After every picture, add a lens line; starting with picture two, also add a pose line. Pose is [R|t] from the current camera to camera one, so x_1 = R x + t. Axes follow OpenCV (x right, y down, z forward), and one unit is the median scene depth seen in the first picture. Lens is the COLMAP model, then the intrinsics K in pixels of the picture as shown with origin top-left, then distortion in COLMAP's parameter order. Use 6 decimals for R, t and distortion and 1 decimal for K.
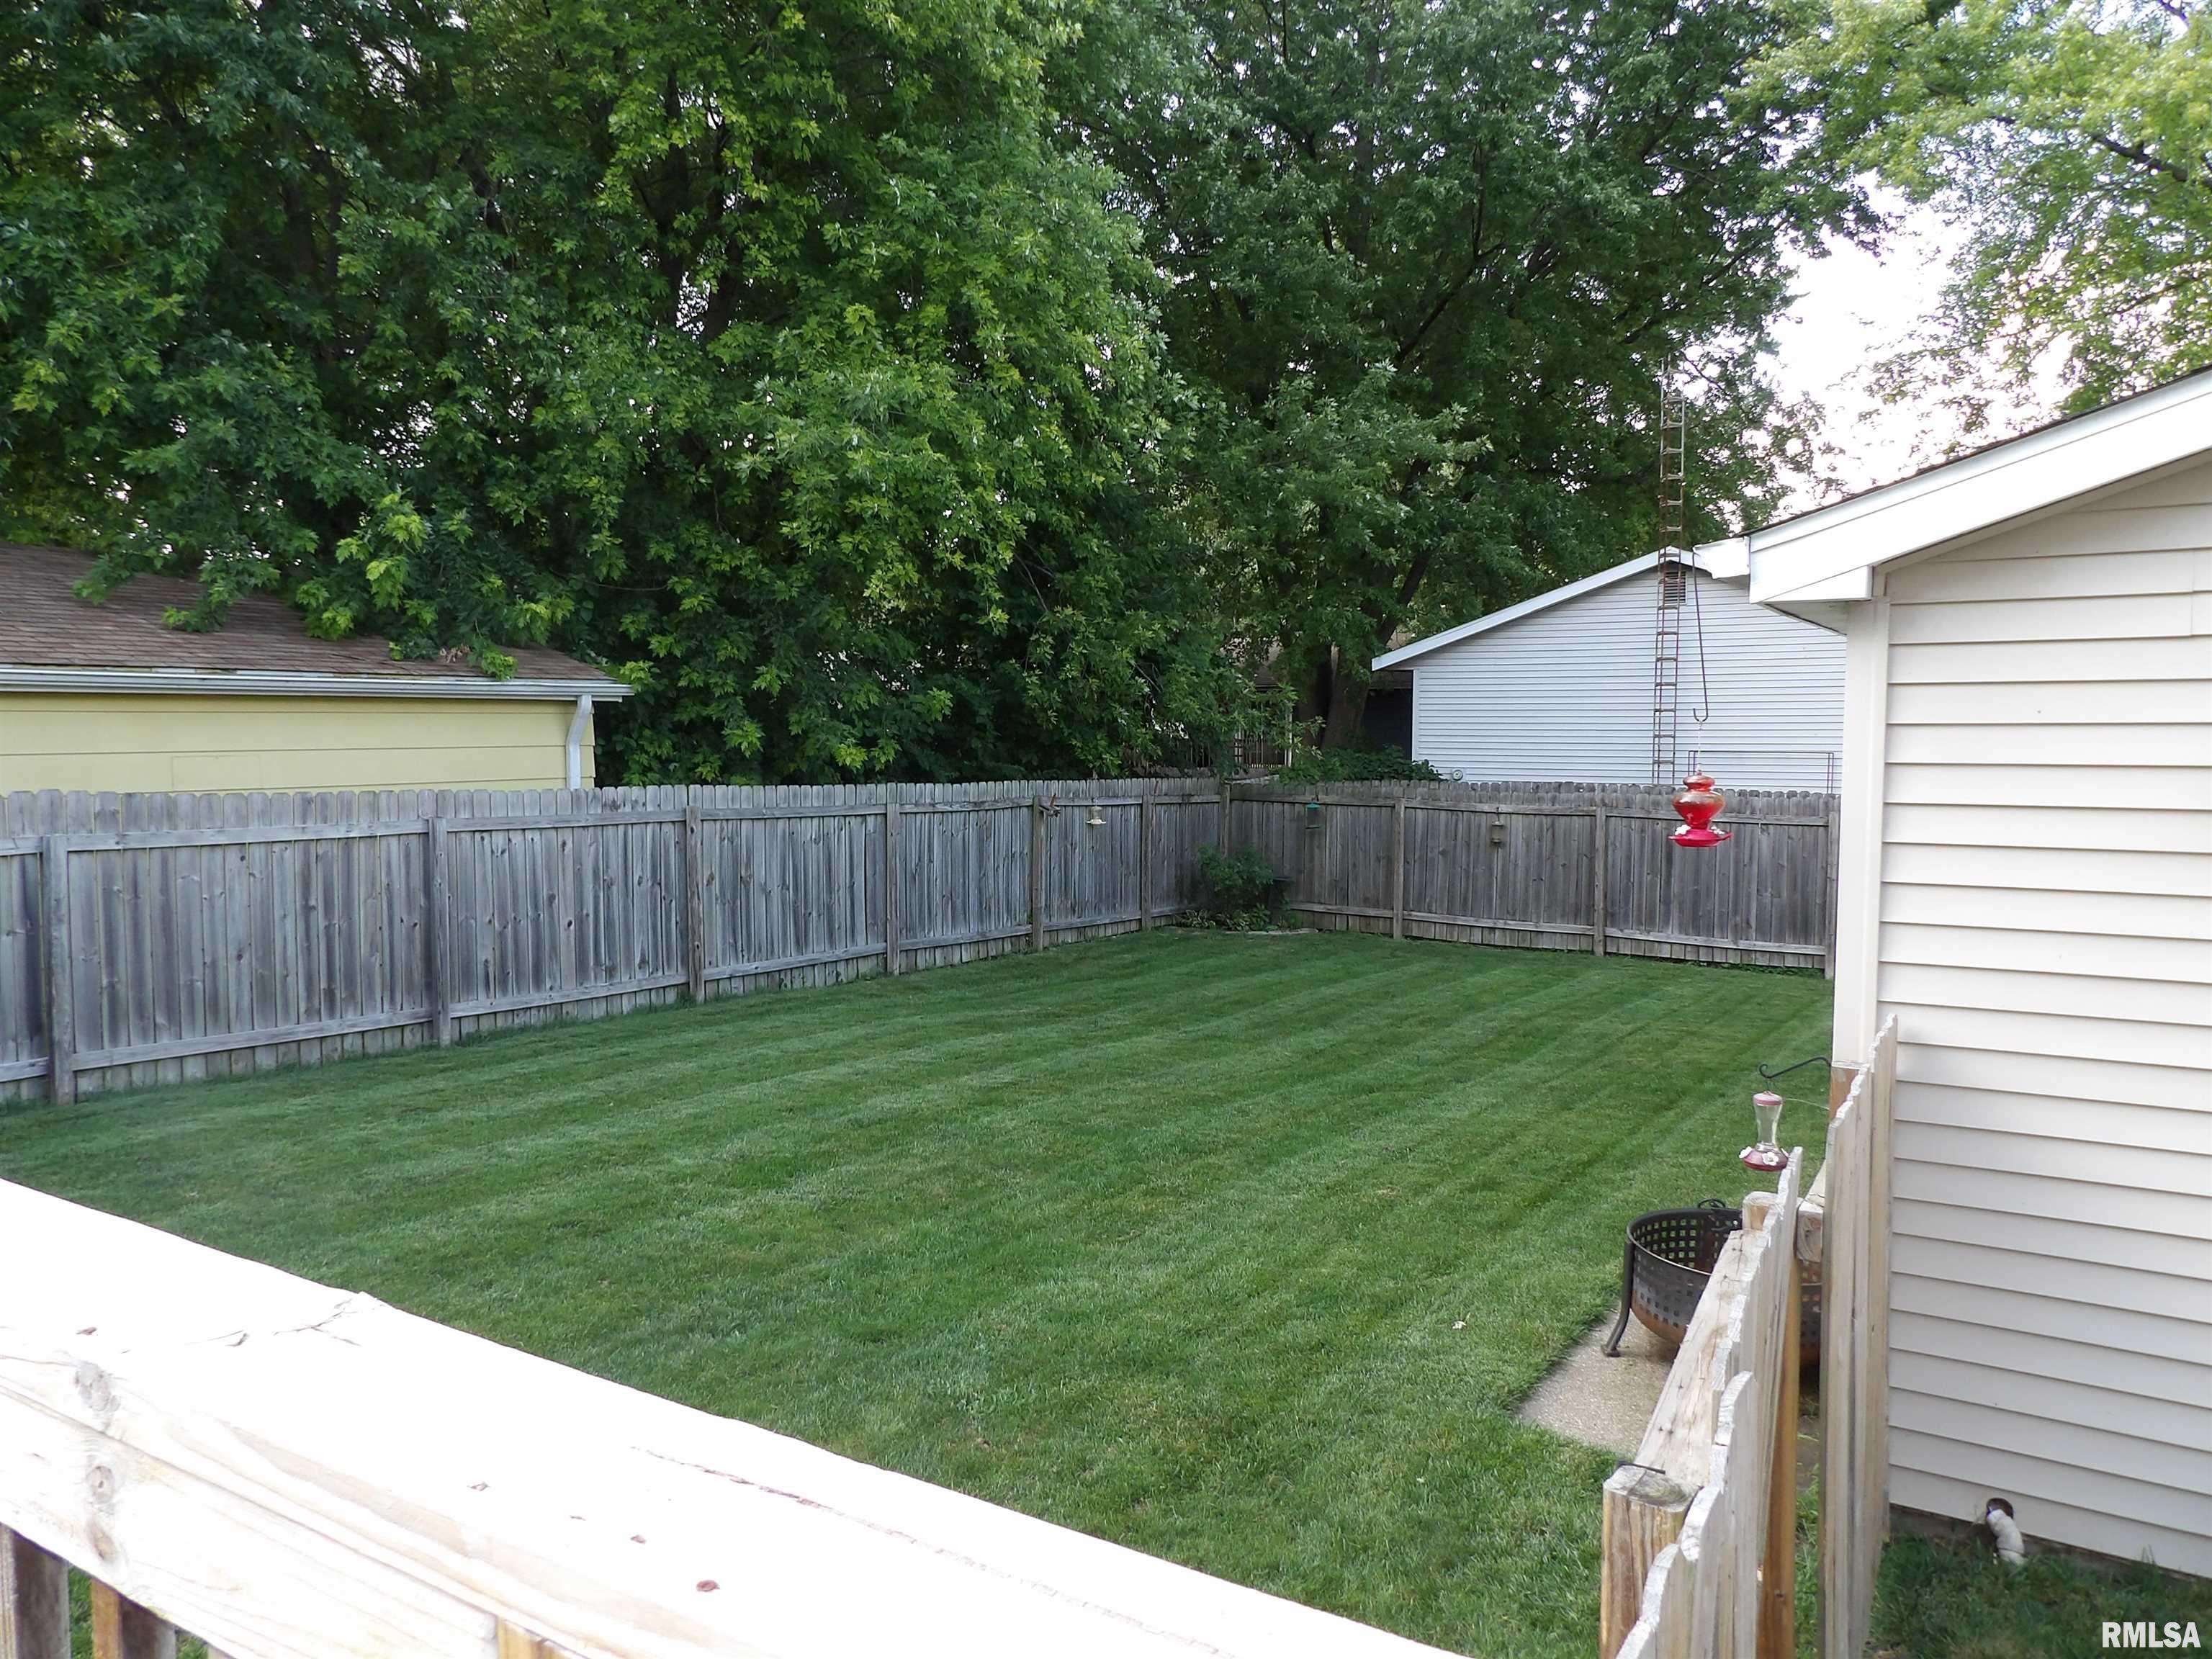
lens RADIAL K [[1570.1, 0, 1109.3], [0, 1570.1, 837.1], [0, 0, 1]] dist [-0.021930, 0.026971]
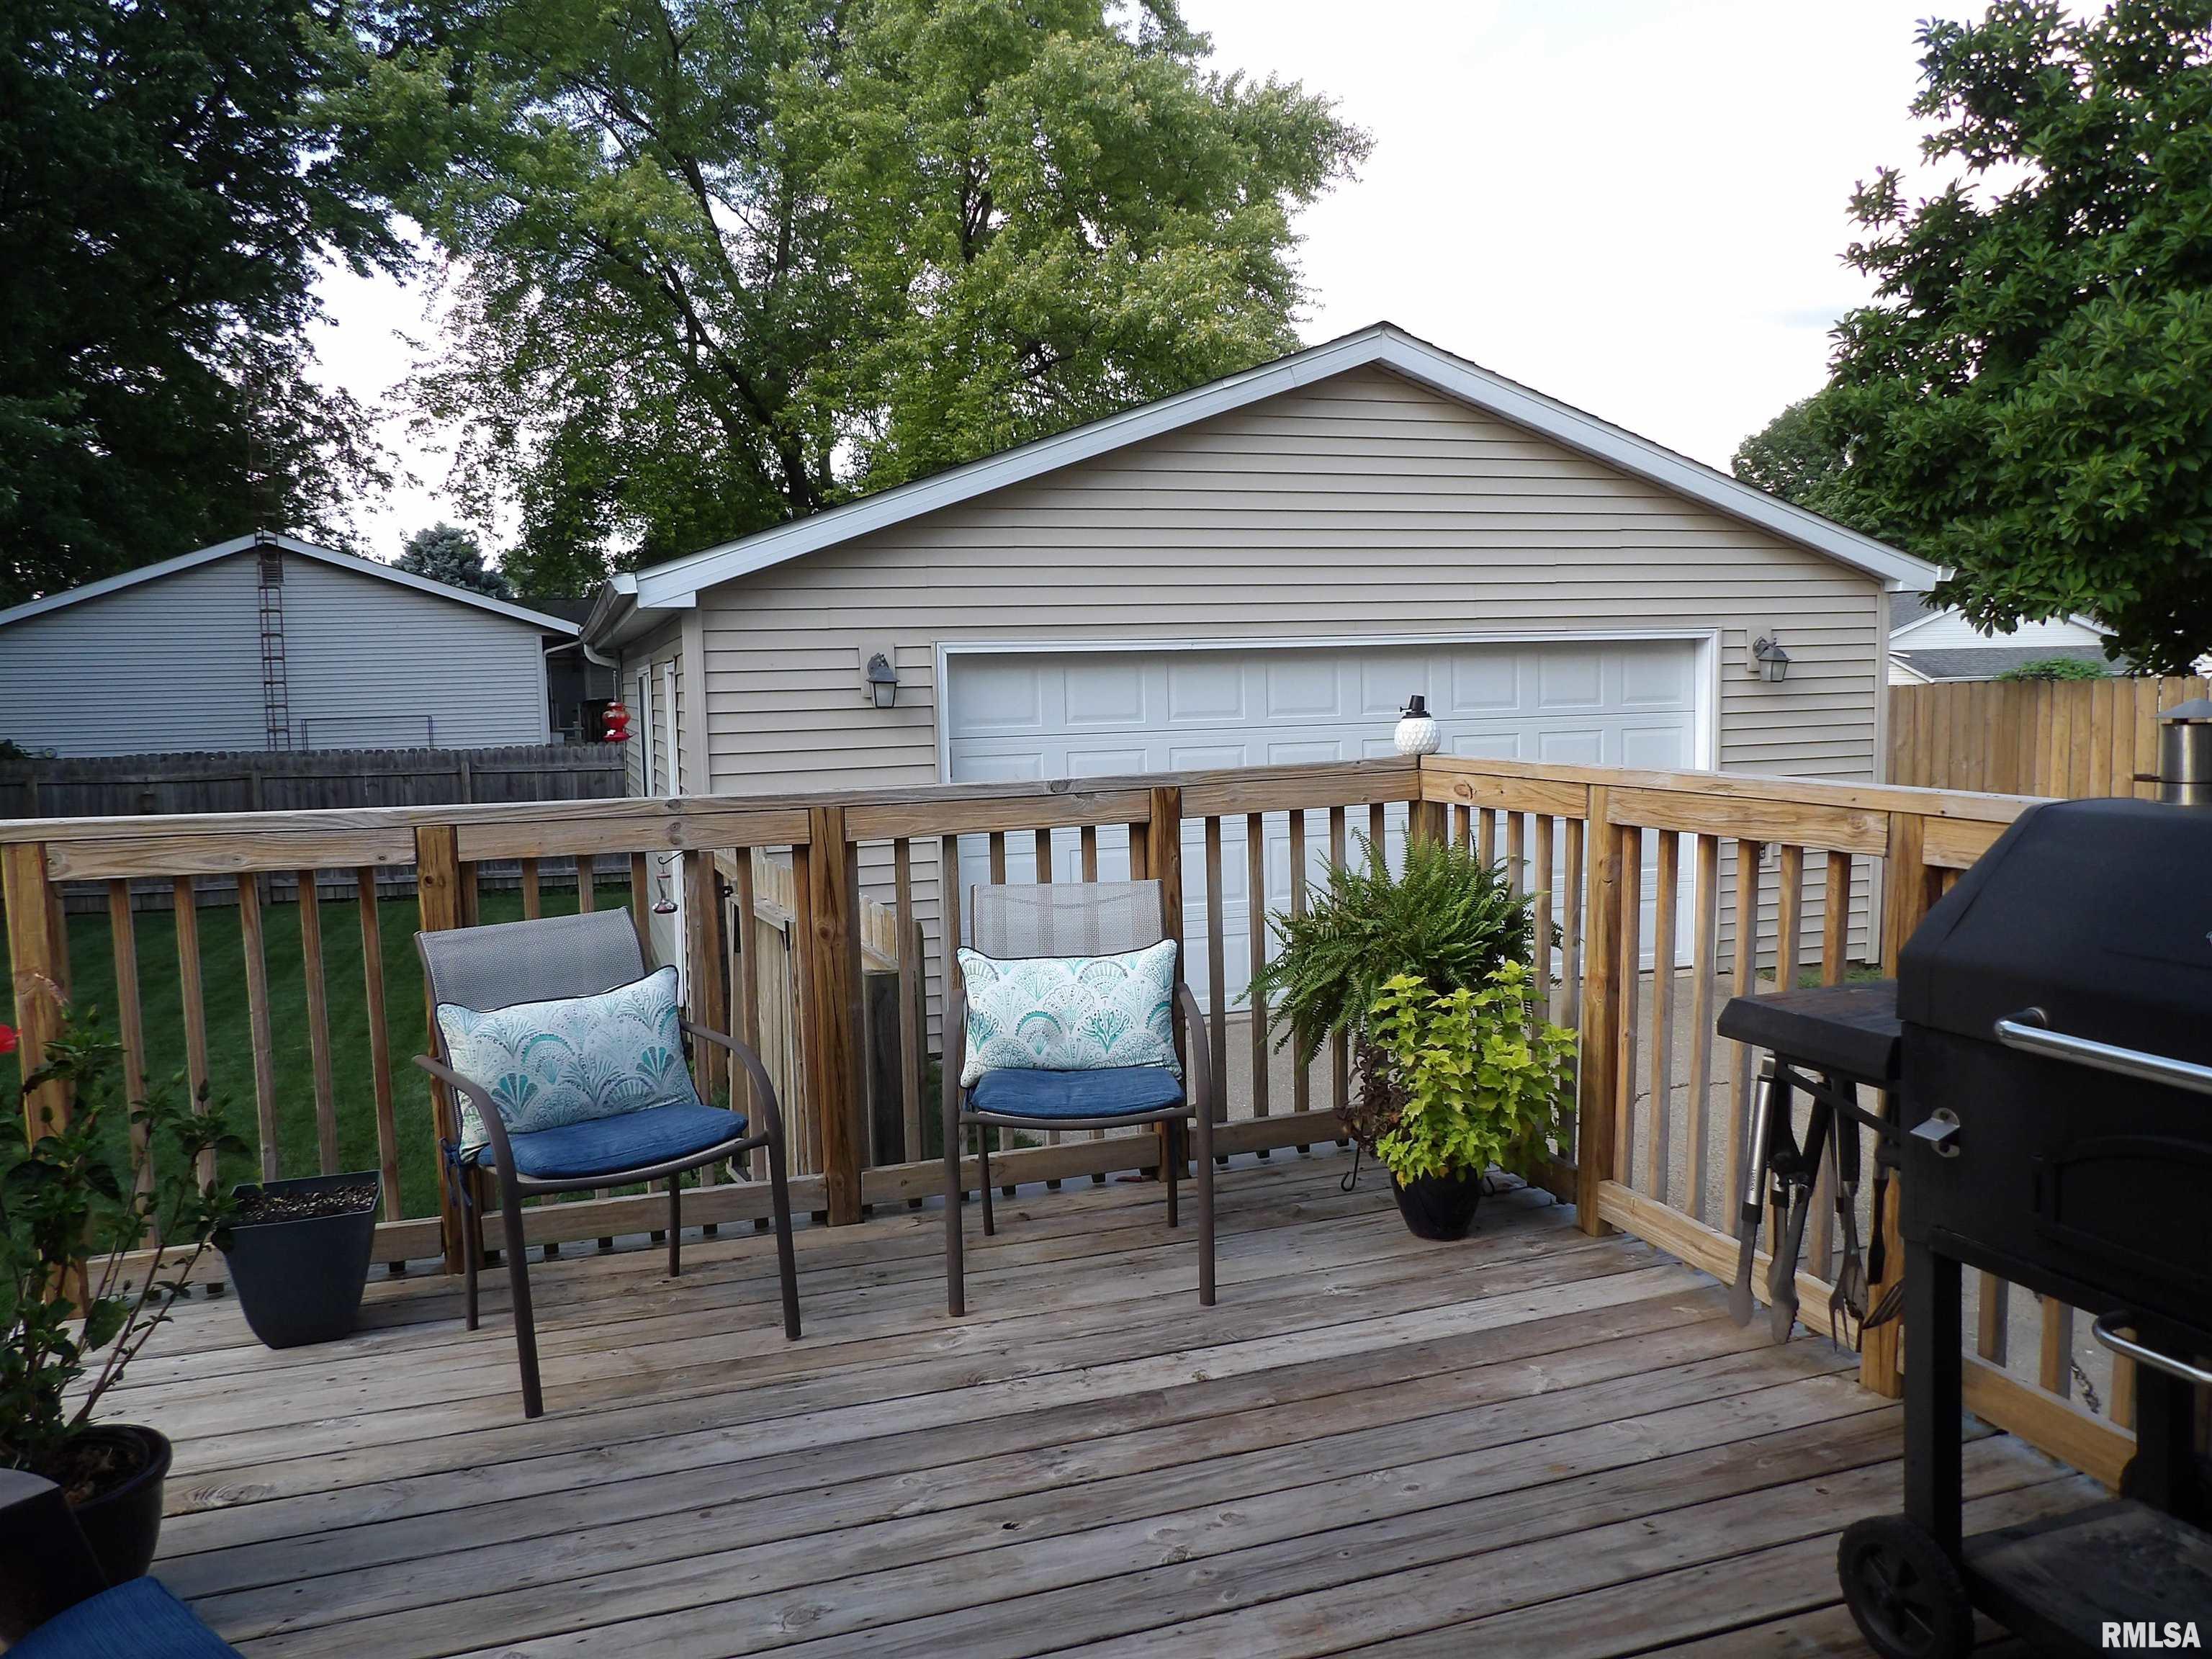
lens RADIAL K [[1570.1, 0, 1057.7], [0, 1570.1, 822.7], [0, 0, 1]] dist [-0.021930, 0.026971]
pose [[0.642434, -0.084183, 0.761704, -0.185060], [0.079199, 0.995919, 0.043270, 0.016543], [-0.762238, 0.032529, 0.646479, -0.149968]]
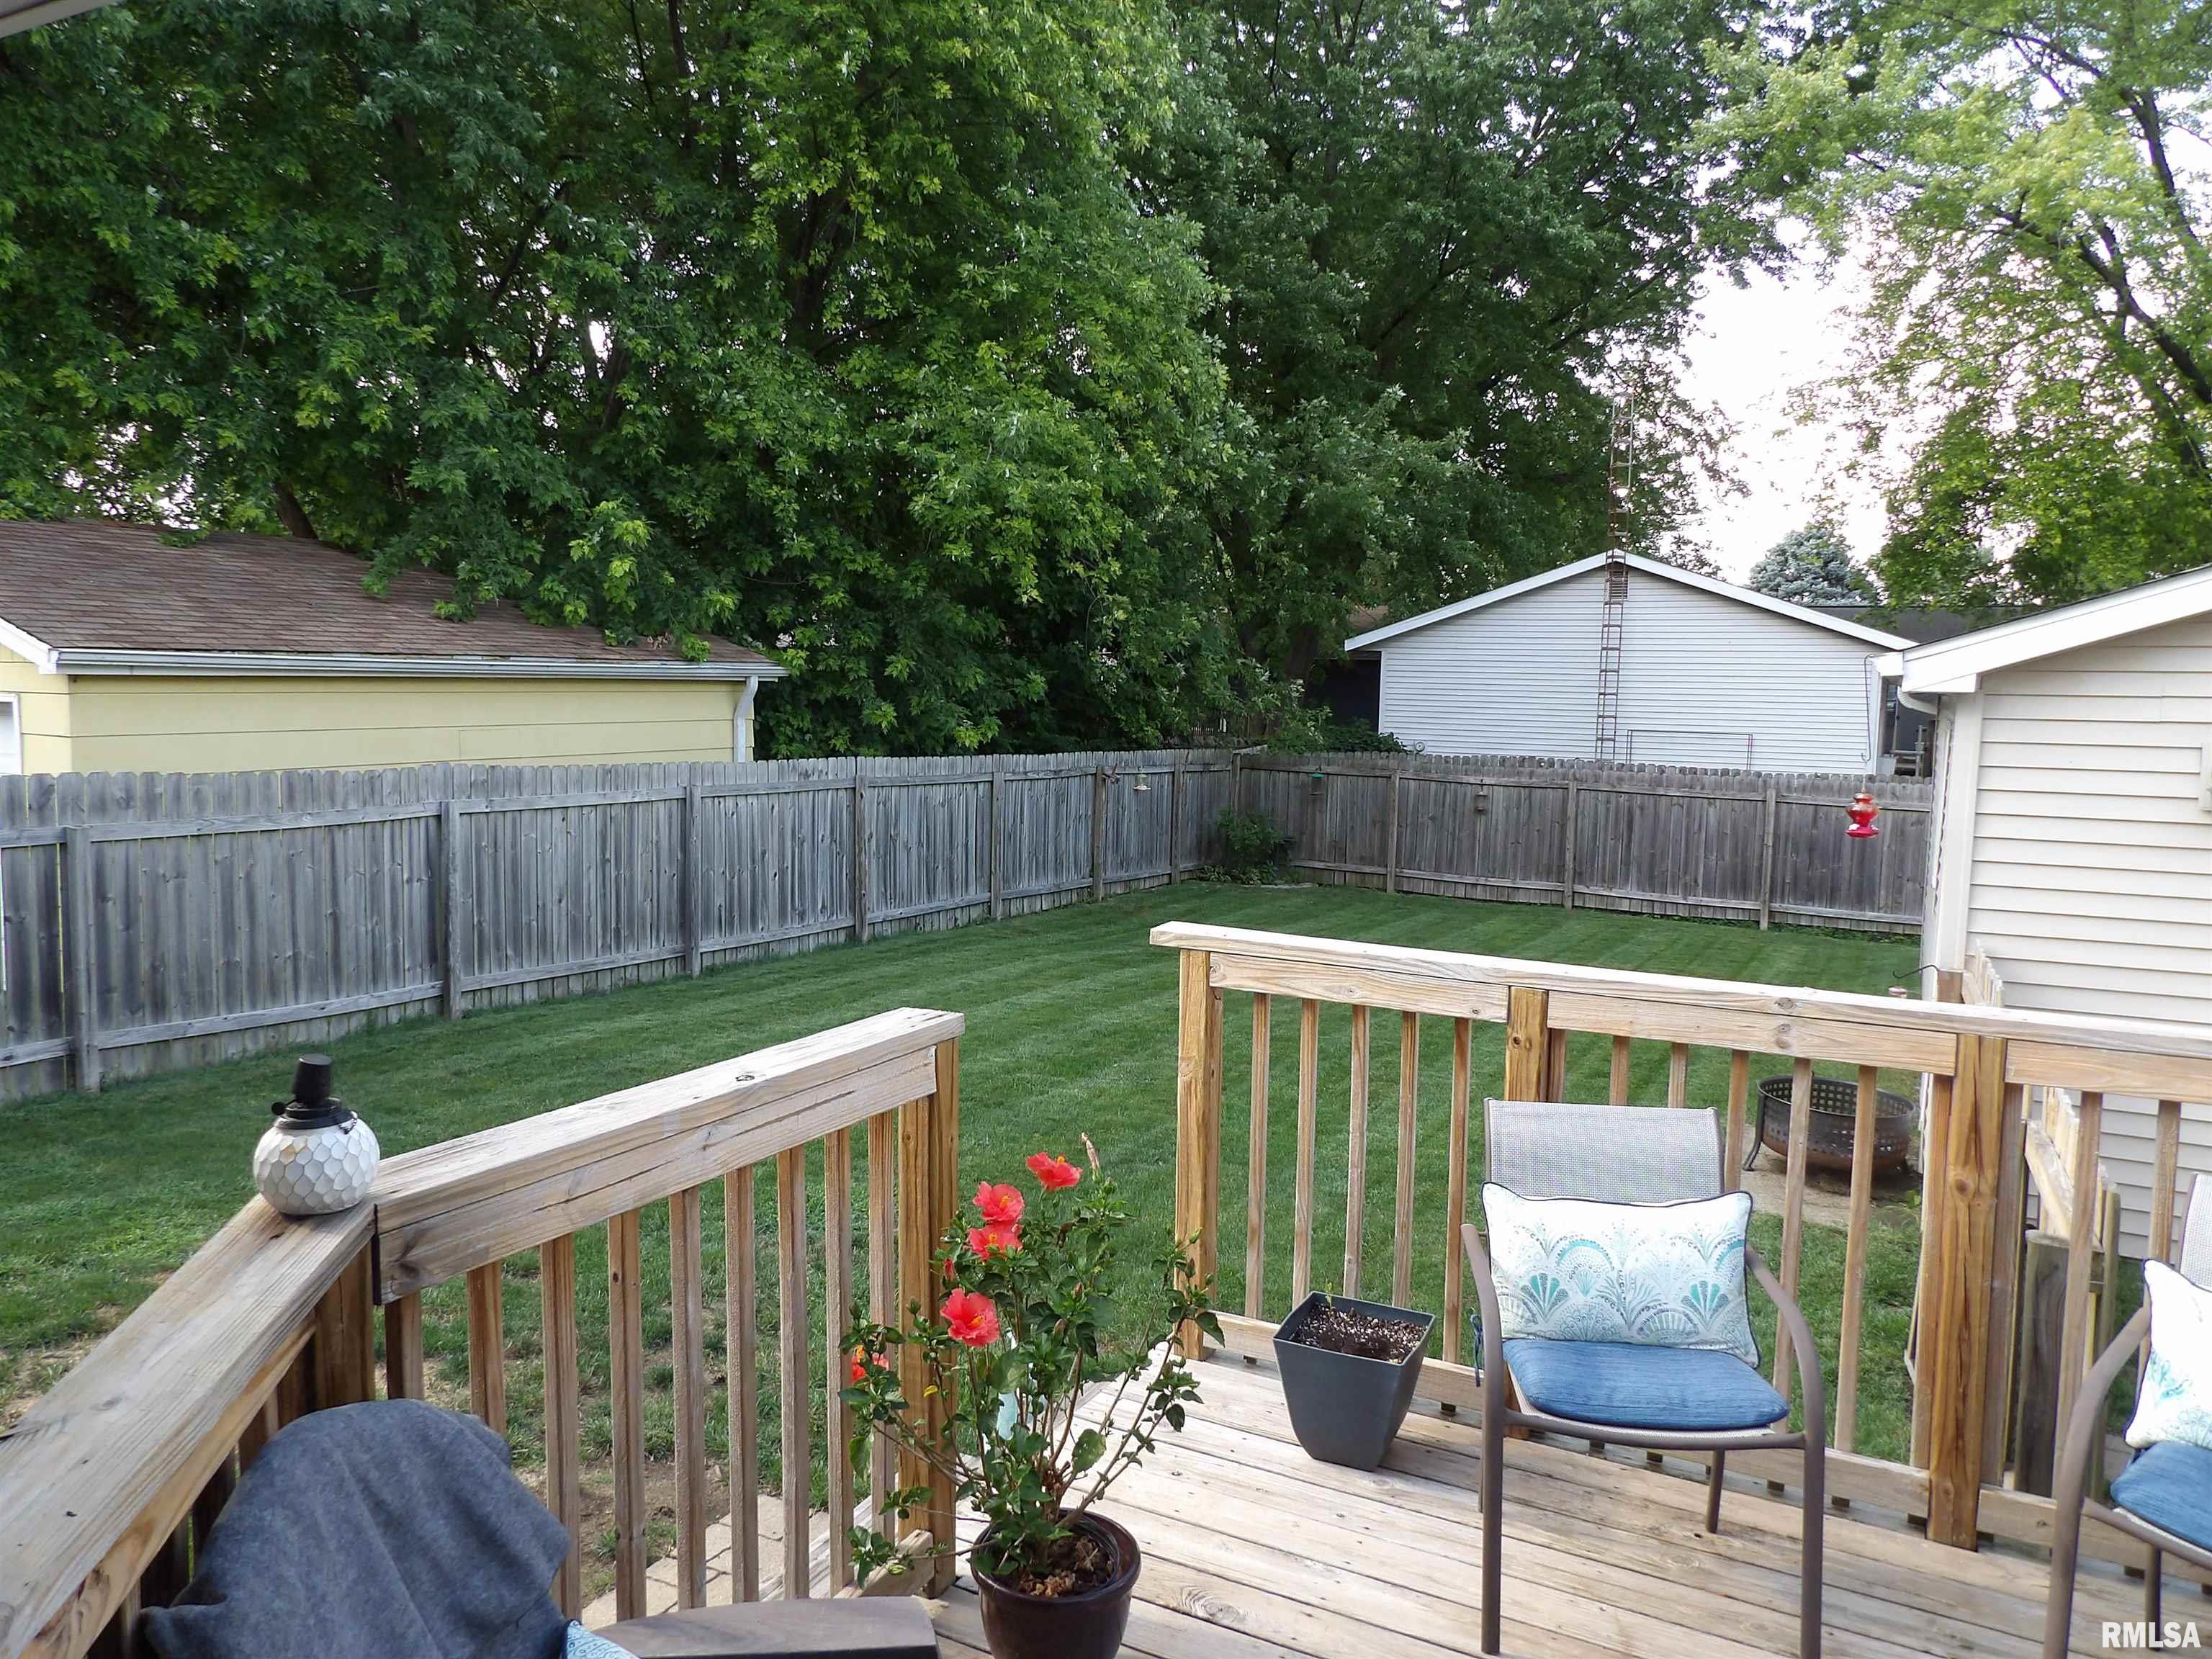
lens RADIAL K [[1570.1, 0, 1109.9], [0, 1570.1, 840.1], [0, 0, 1]] dist [-0.021930, 0.026971]
pose [[0.996301, 0.010243, 0.085315, -0.147258], [-0.012977, 0.999418, 0.031561, -0.008826], [-0.084942, -0.032551, 0.995854, -0.151298]]
